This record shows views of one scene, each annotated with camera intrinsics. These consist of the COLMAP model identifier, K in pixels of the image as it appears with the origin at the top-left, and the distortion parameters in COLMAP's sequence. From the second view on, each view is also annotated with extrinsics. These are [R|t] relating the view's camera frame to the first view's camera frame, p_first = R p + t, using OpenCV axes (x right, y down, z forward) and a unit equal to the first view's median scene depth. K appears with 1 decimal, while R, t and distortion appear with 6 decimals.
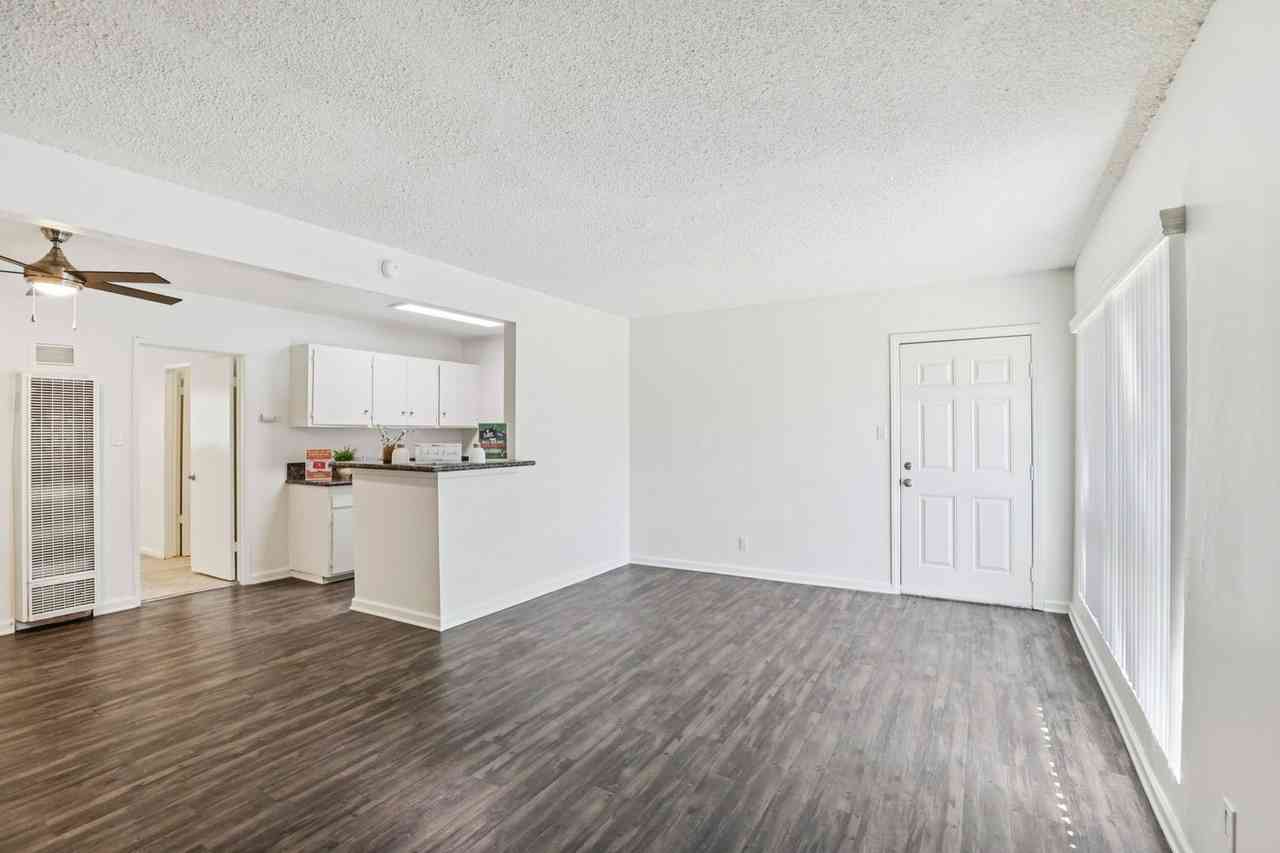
lens RADIAL K [[590.3, 0, 640.2], [0, 590.3, 429.6], [0, 0, 1]] dist [0.000074, -0.000067]
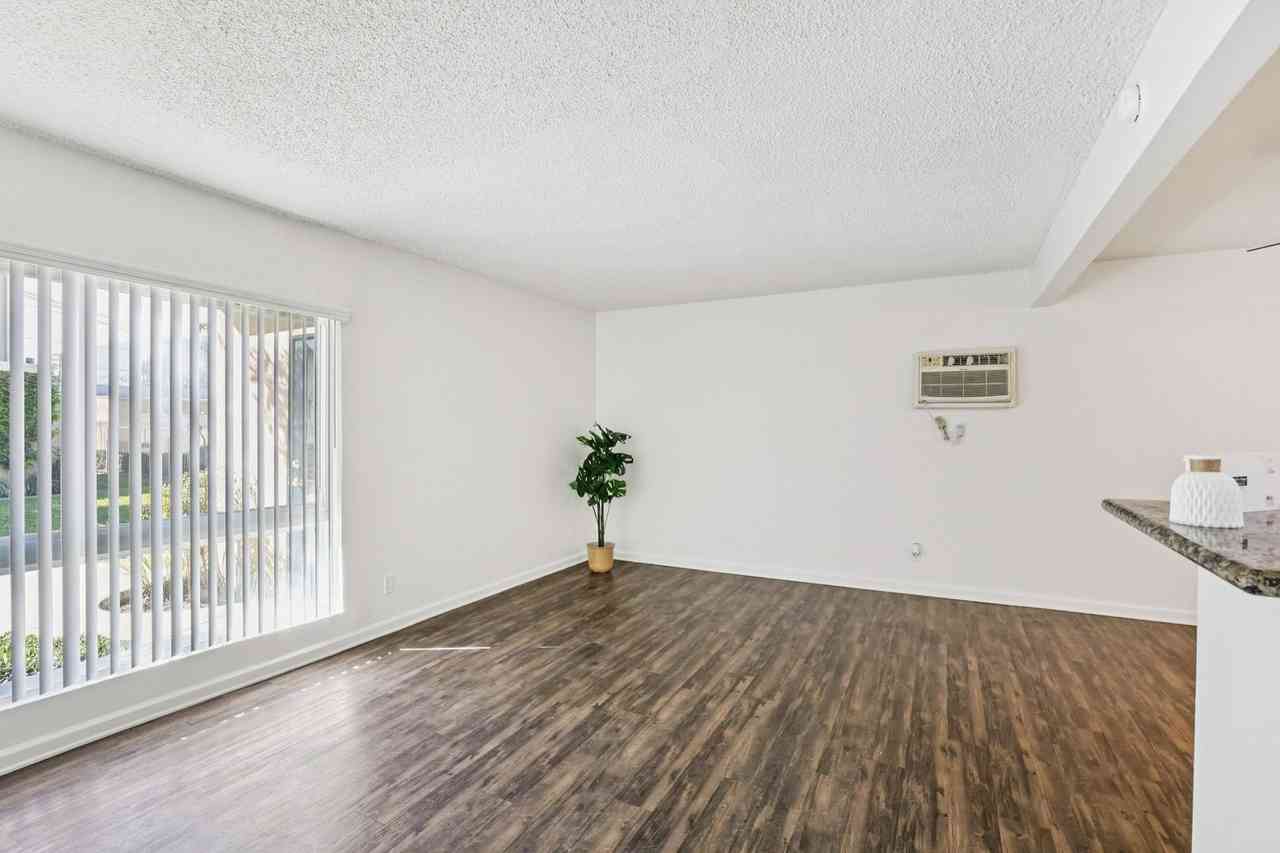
lens RADIAL K [[590.3, 0, 640.1], [0, 590.3, 426.0], [0, 0, 1]] dist [0.000074, -0.000067]
pose [[-0.998540, 0.005637, -0.053715, 0.039875], [0.005770, 0.999981, -0.002327, 0.009694], [0.053701, -0.002634, -0.998554, 2.045111]]
